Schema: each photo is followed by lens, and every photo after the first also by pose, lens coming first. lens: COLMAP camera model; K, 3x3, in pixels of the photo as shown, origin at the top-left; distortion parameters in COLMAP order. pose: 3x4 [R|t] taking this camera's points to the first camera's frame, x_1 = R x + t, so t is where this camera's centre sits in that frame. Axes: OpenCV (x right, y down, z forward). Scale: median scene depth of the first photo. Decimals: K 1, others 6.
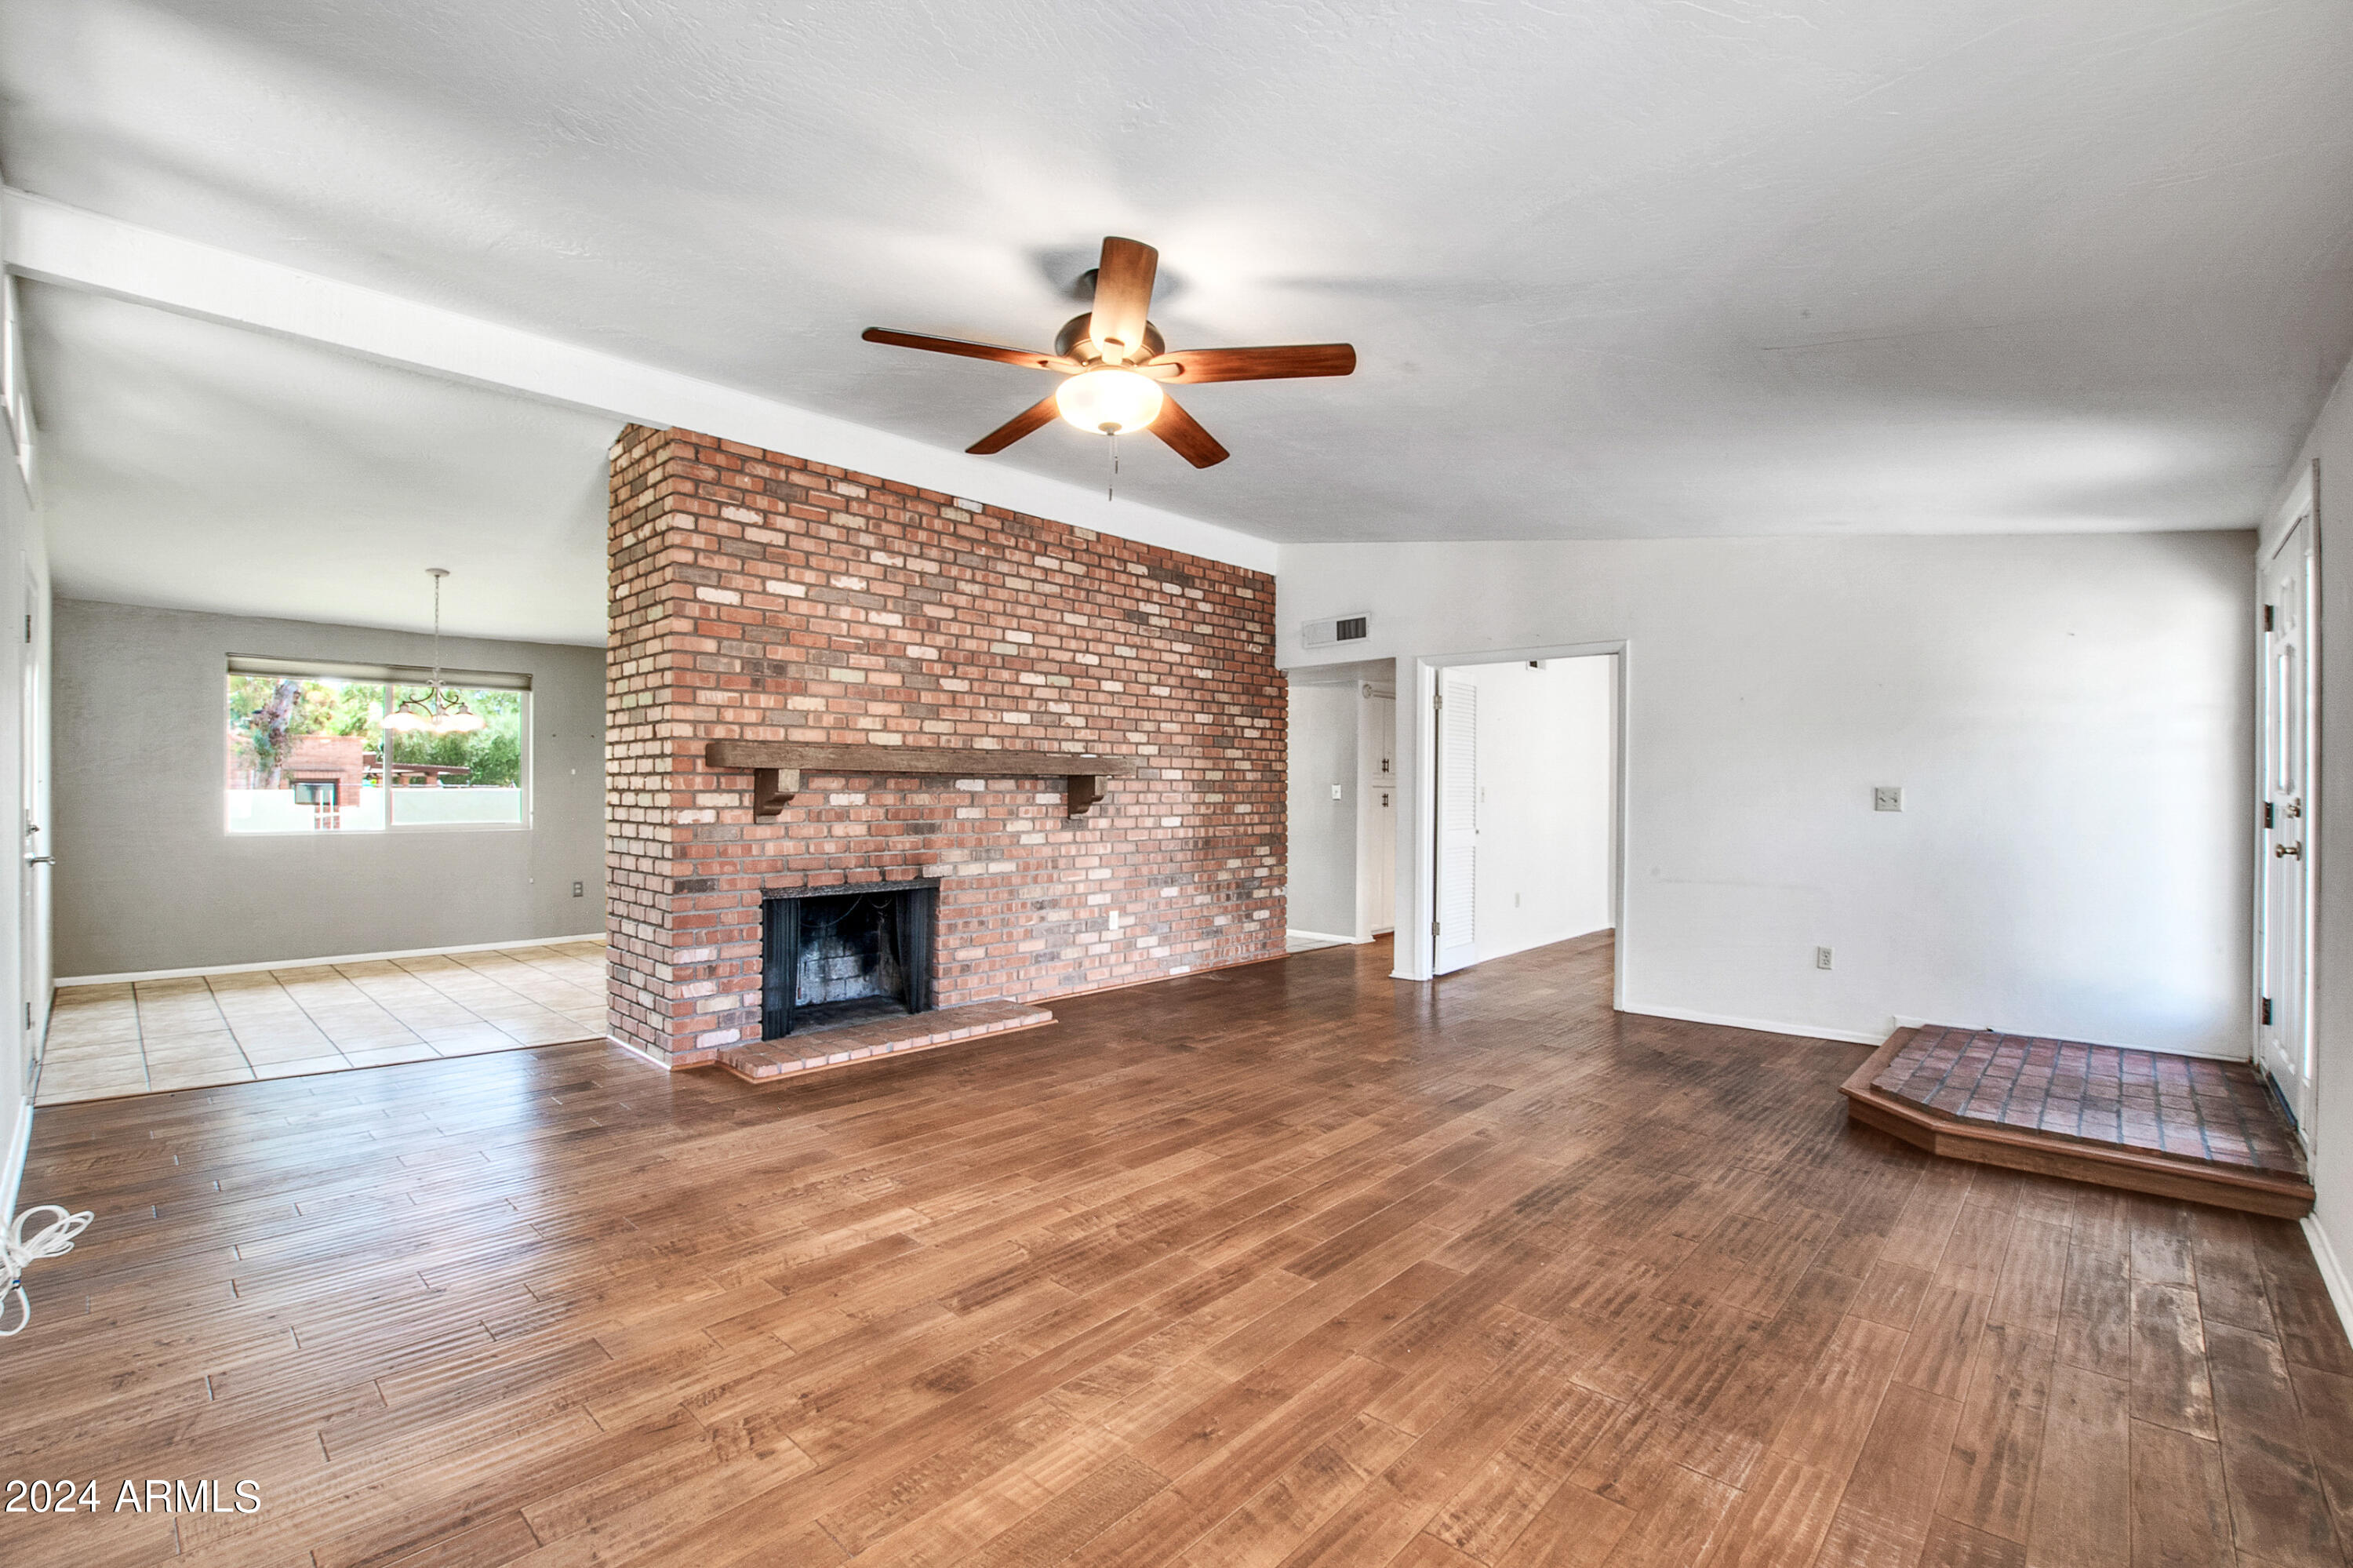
lens RADIAL K [[1040.3, 0, 1158.2], [0, 1040.3, 785.6], [0, 0, 1]] dist [-0.035236, 0.002521]
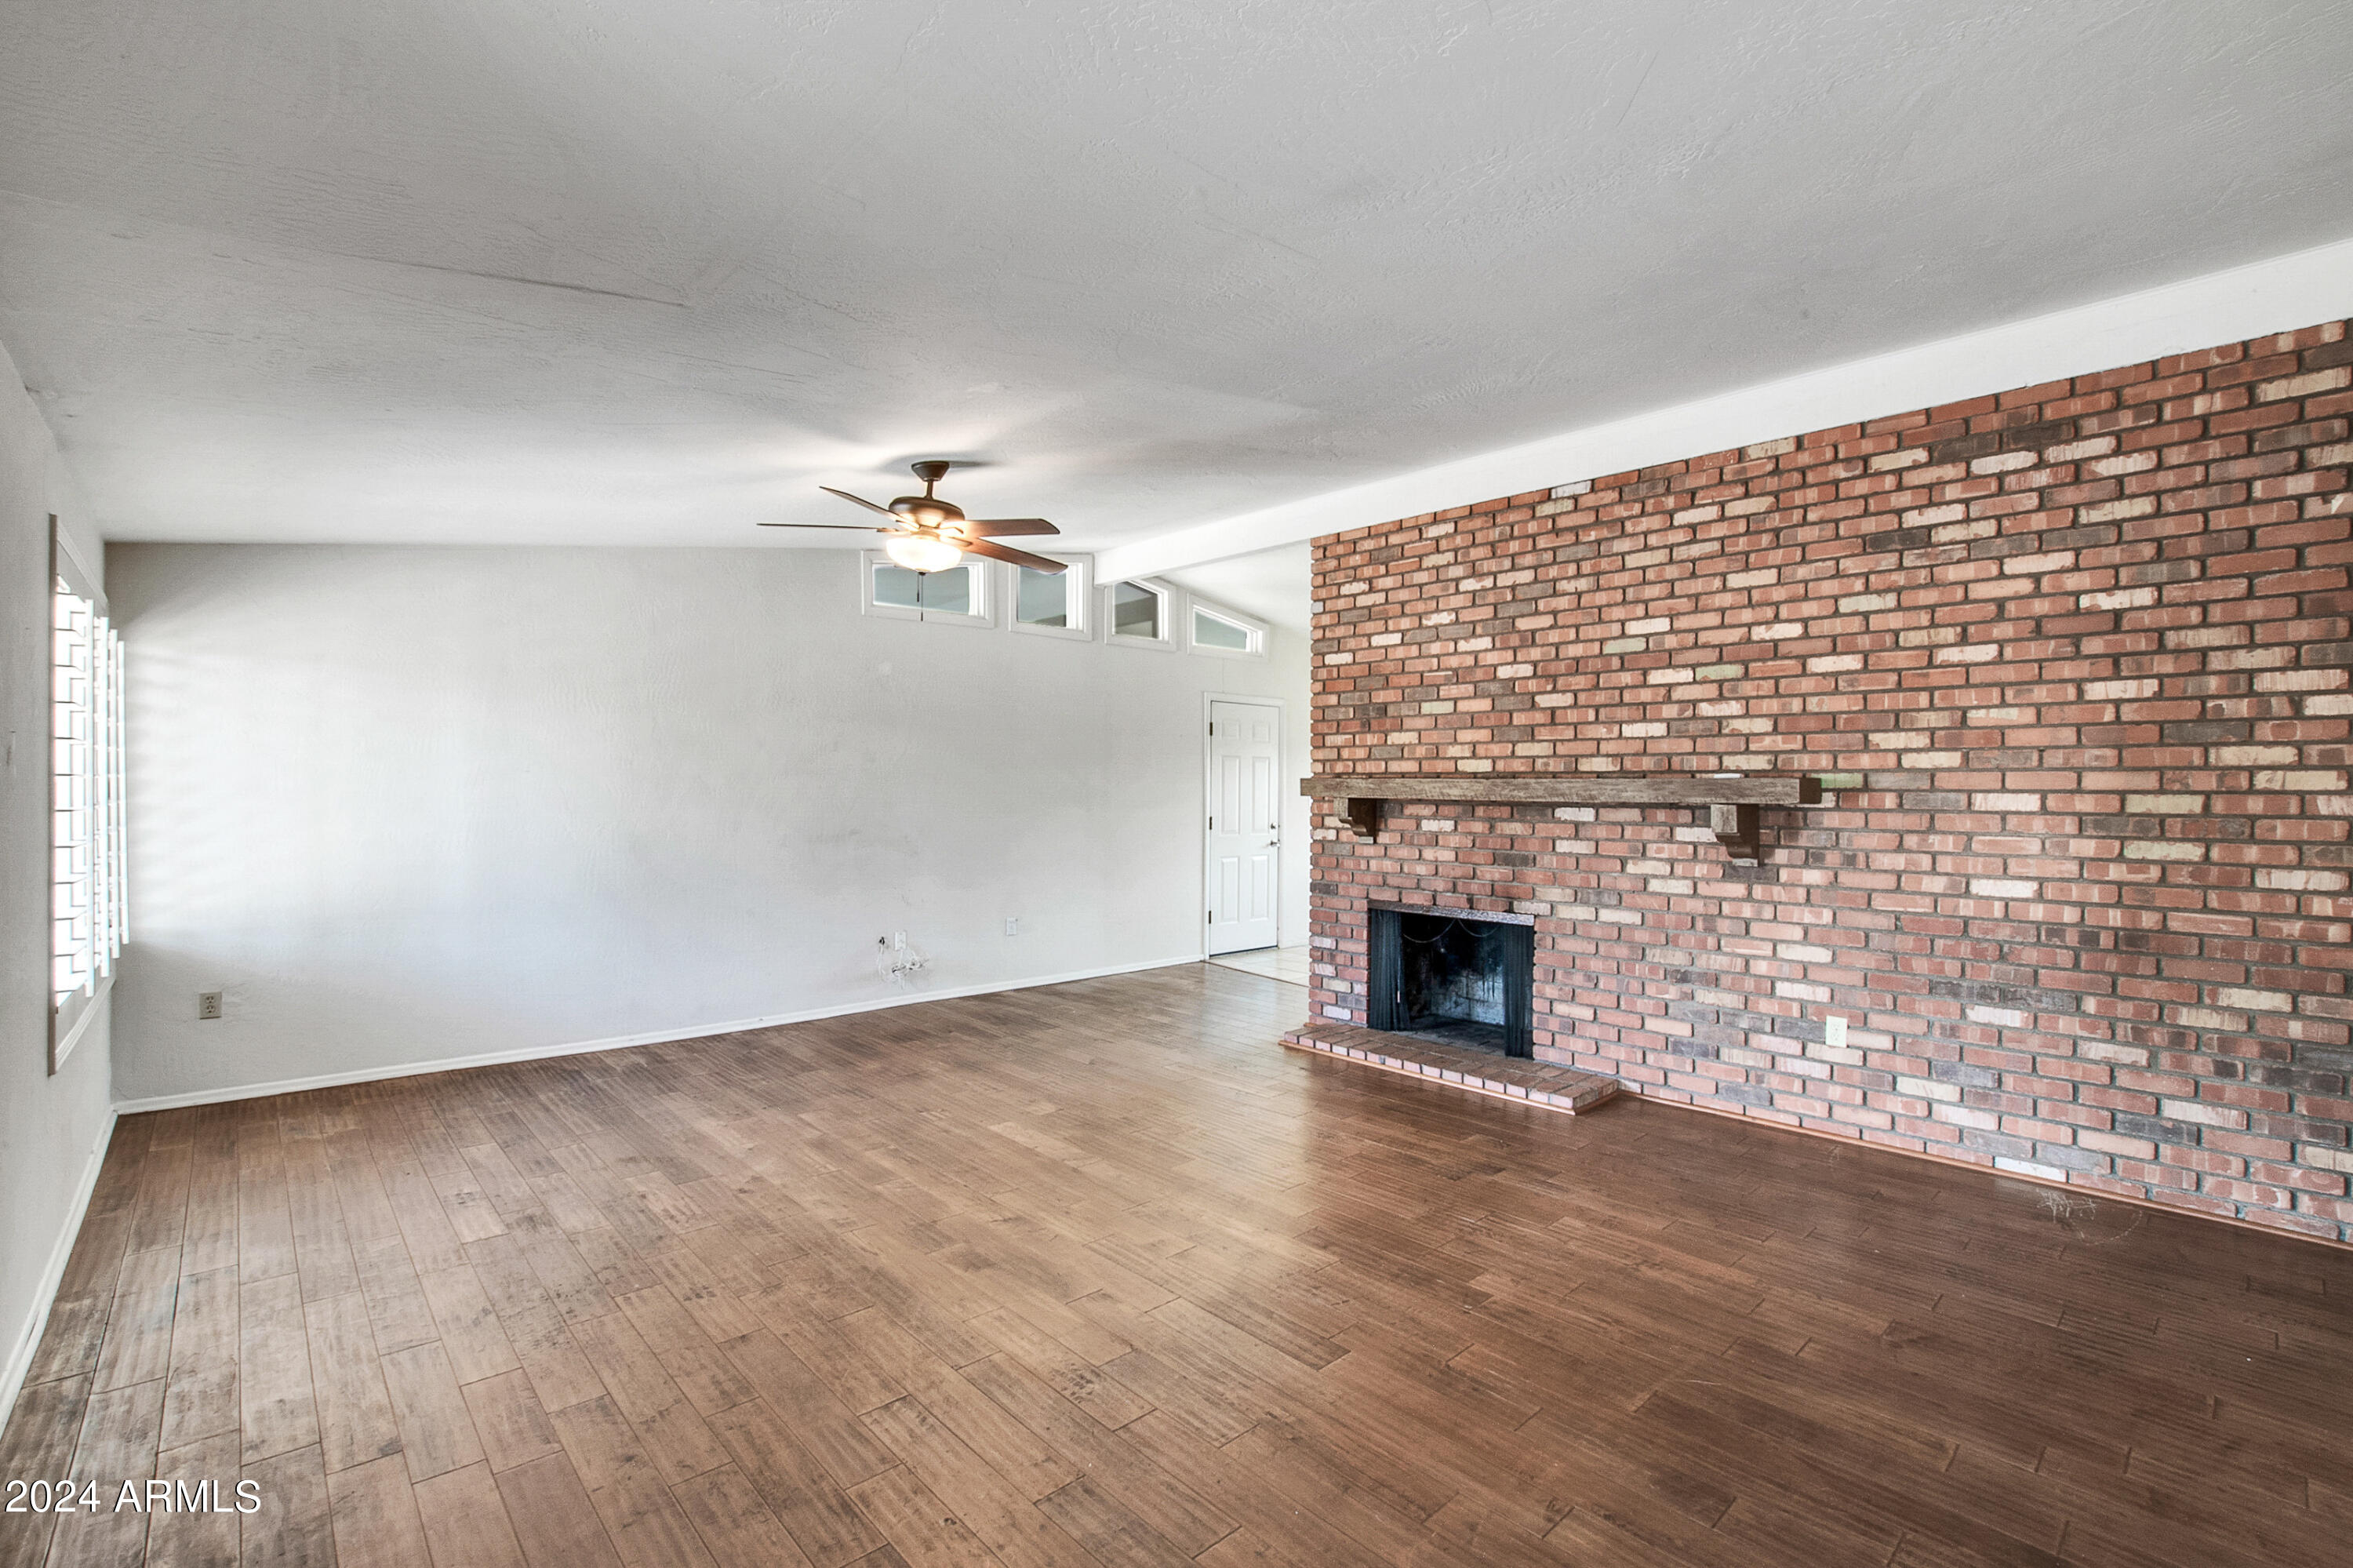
lens RADIAL K [[1040.3, 0, 1173.7], [0, 1040.3, 789.9], [0, 0, 1]] dist [-0.035236, 0.002521]
pose [[-0.061287, -0.004656, -0.998109, 0.739630], [-0.004514, 0.999980, -0.004388, -0.016432], [0.998110, 0.004236, -0.061307, 0.772239]]
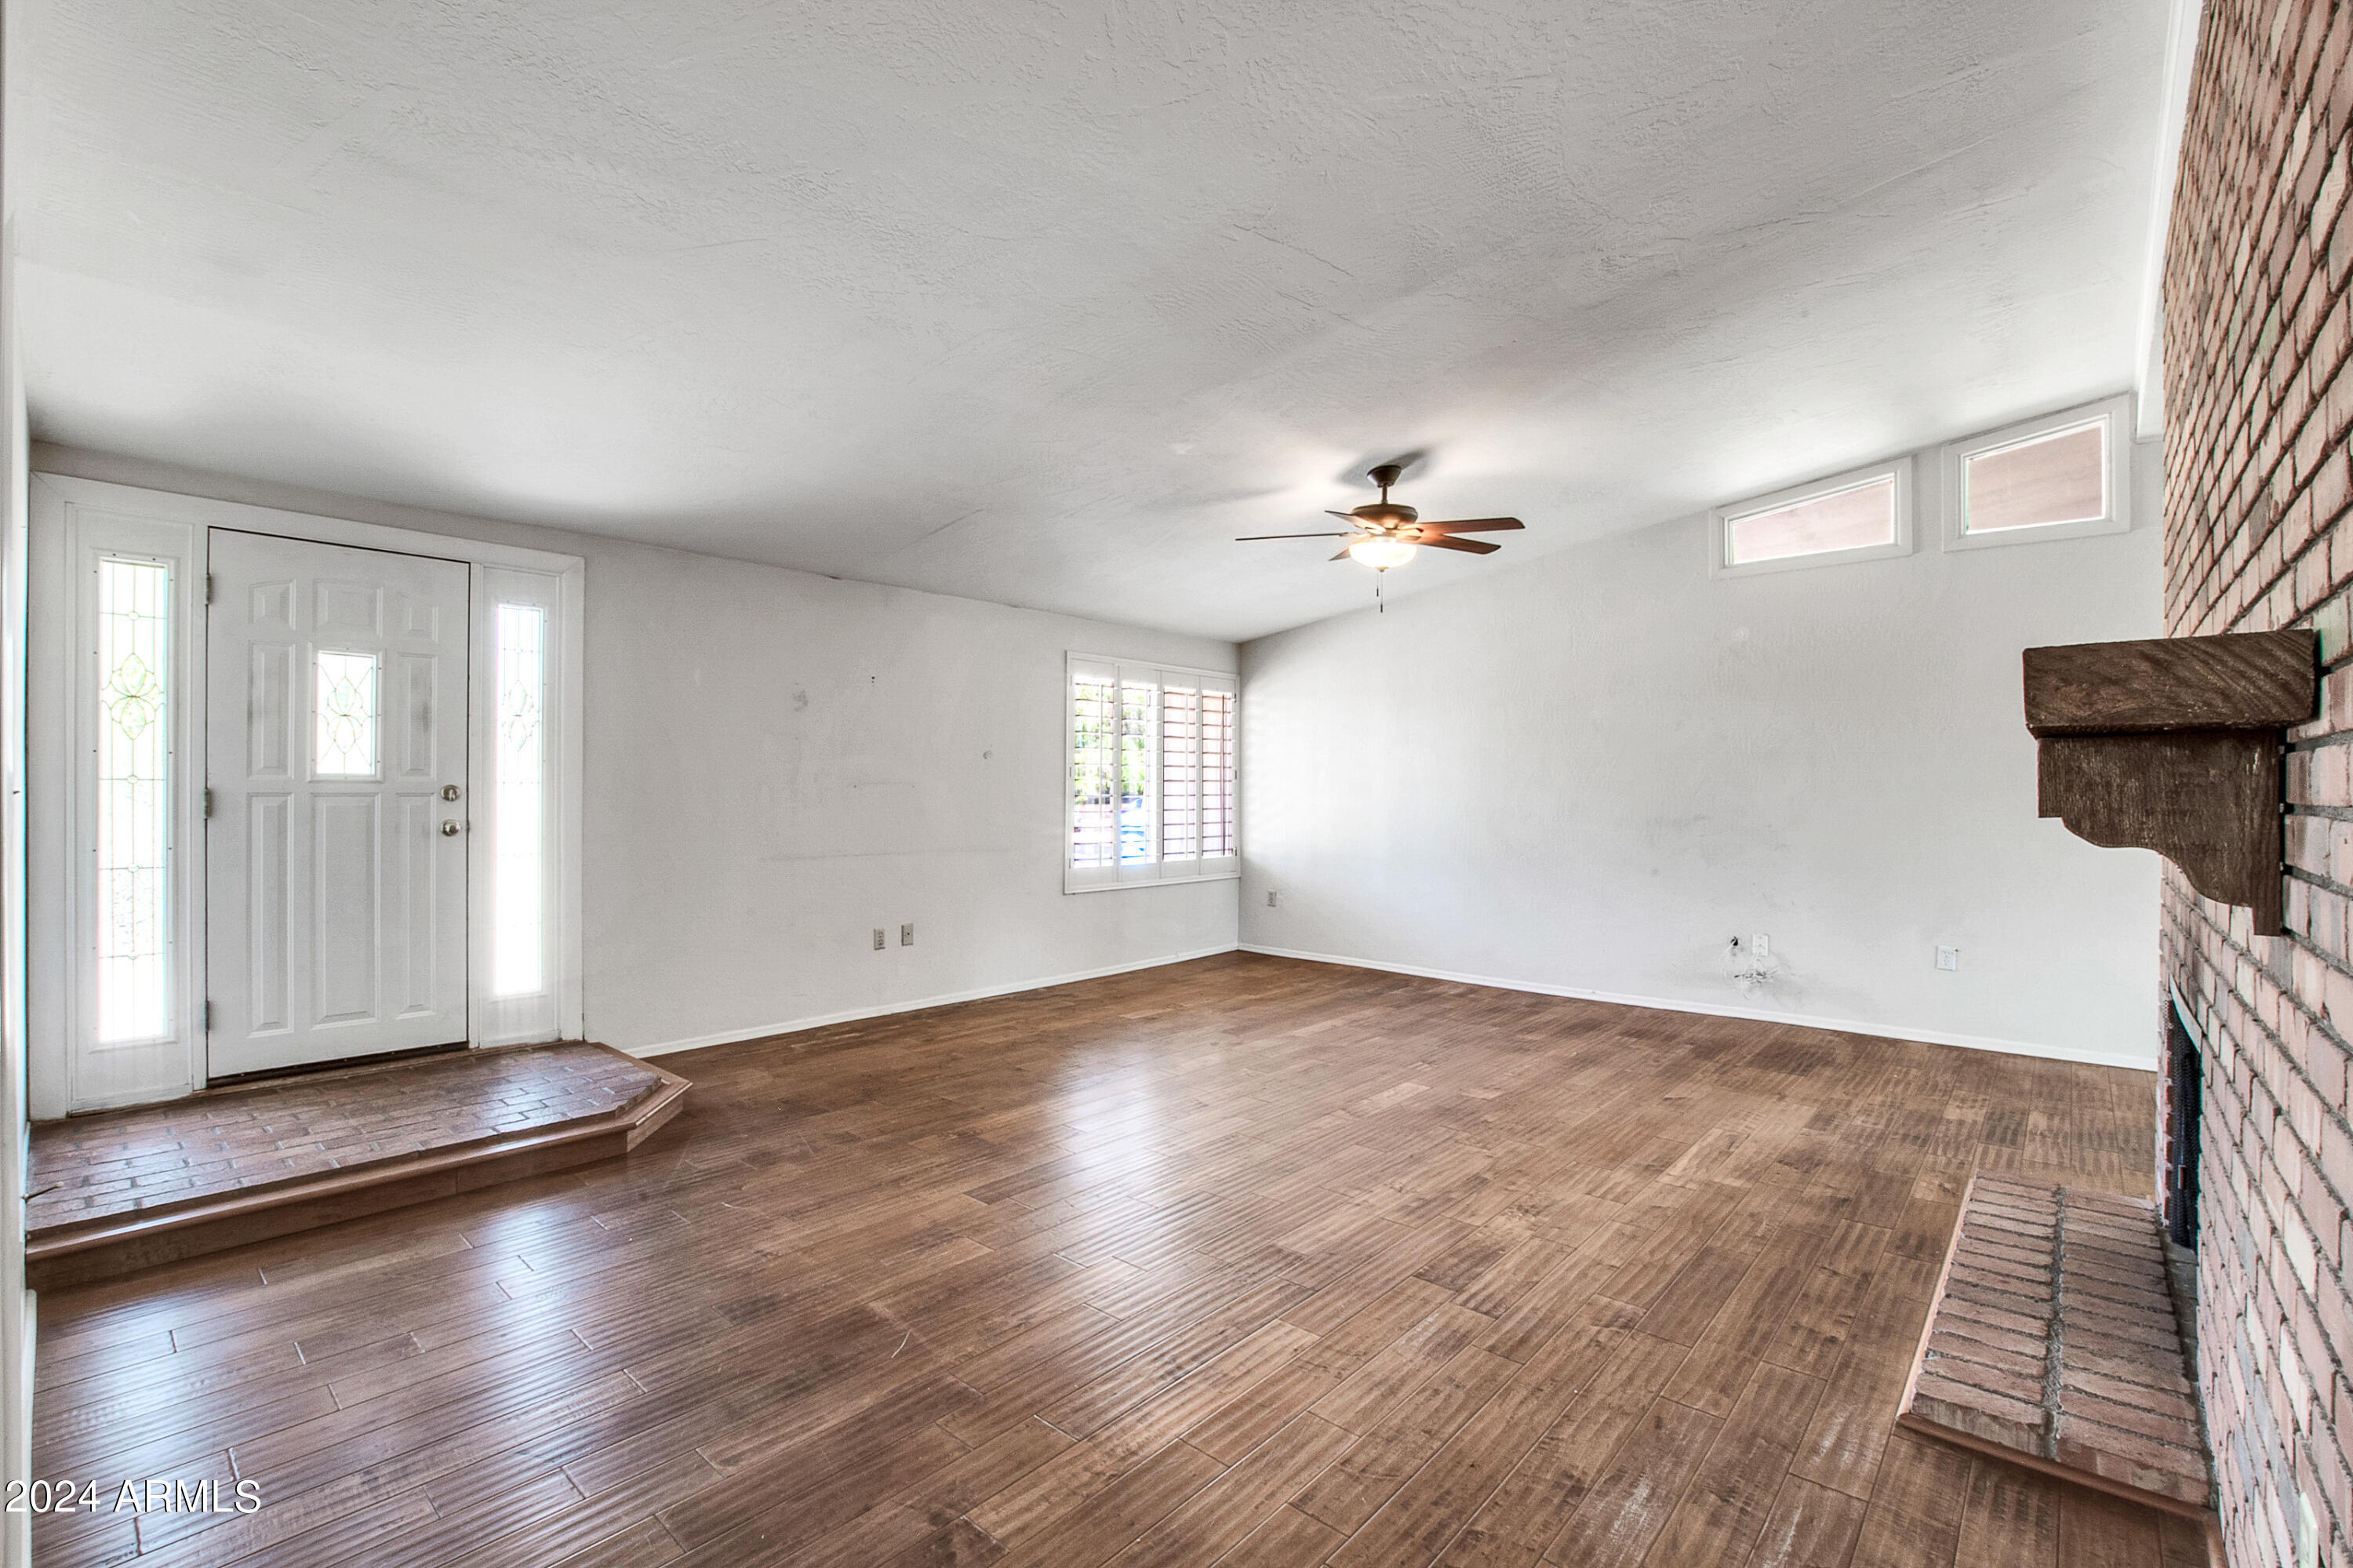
lens RADIAL K [[1040.3, 0, 1154.5], [0, 1040.3, 791.0], [0, 0, 1]] dist [-0.035236, 0.002521]
pose [[-0.999516, -0.008445, -0.029951, 0.138366], [-0.008458, 0.999964, 0.000322, 0.006818], [0.029947, 0.000576, -0.999551, 1.467708]]
